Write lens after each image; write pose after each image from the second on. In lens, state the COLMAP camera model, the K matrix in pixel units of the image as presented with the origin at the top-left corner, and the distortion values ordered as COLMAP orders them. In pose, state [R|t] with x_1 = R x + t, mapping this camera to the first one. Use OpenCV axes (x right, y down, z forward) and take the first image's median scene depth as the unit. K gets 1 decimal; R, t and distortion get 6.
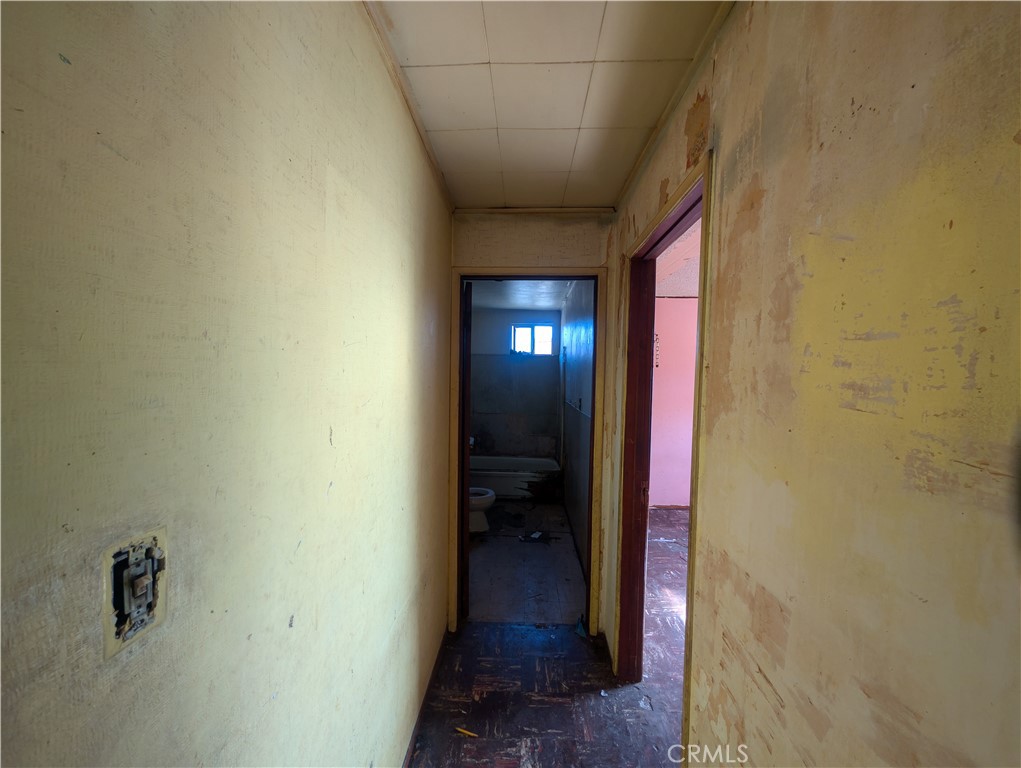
lens RADIAL K [[385.6, 0, 508.6], [0, 385.6, 388.4], [0, 0, 1]] dist [0.000221, 0.000349]
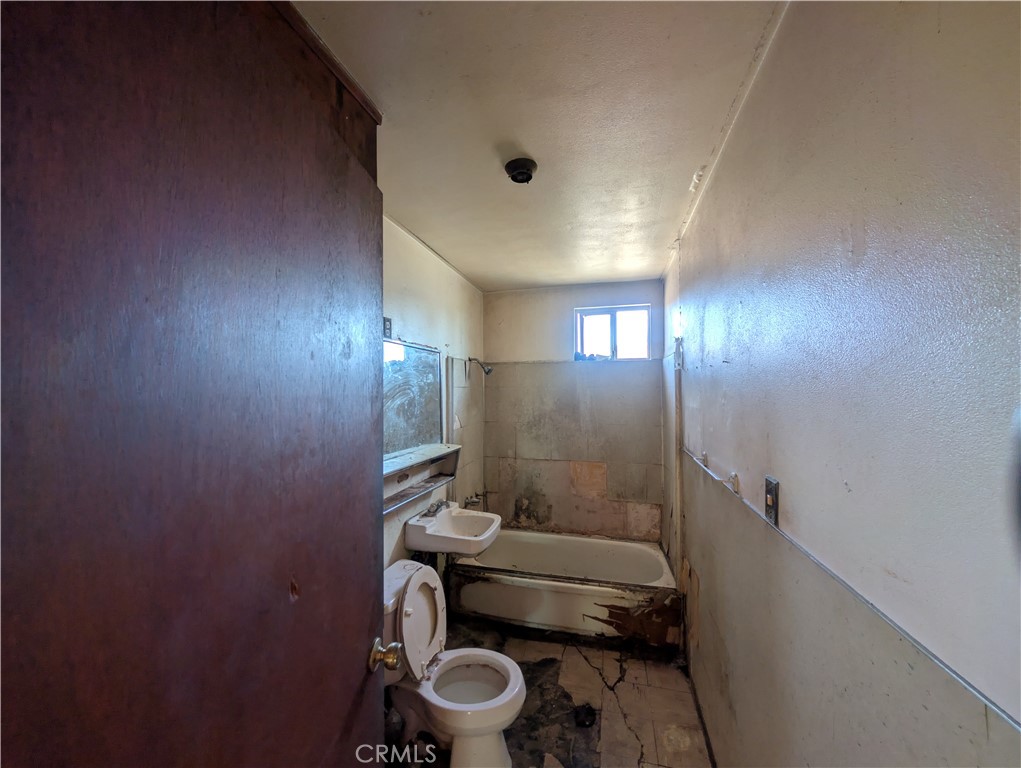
lens RADIAL K [[385.6, 0, 514.6], [0, 385.6, 382.9], [0, 0, 1]] dist [0.000221, 0.000349]
pose [[0.979146, -0.019278, -0.202241, 0.033931], [0.008723, 0.998559, -0.052949, -0.023809], [0.202970, 0.050080, 0.977903, 0.420370]]
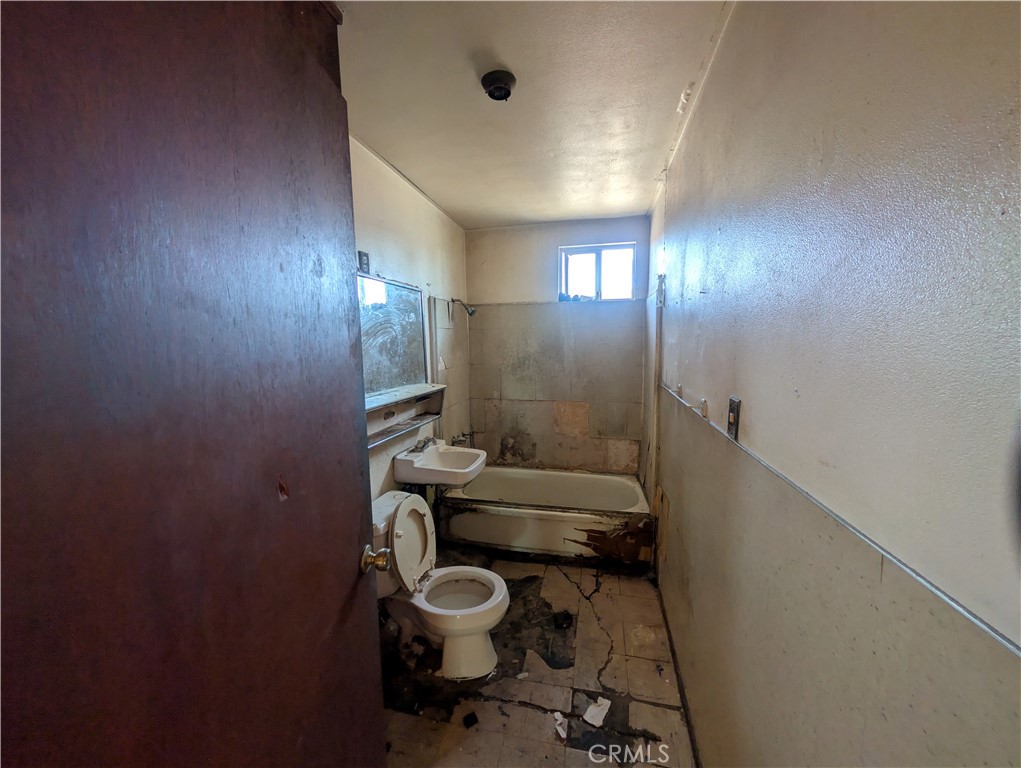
lens RADIAL K [[385.6, 0, 514.0], [0, 385.6, 382.5], [0, 0, 1]] dist [0.000221, 0.000349]
pose [[0.984709, -0.004176, -0.174155, 0.039939], [0.017876, 0.996858, 0.077170, -0.011418], [0.173286, -0.079103, 0.981690, 0.416770]]
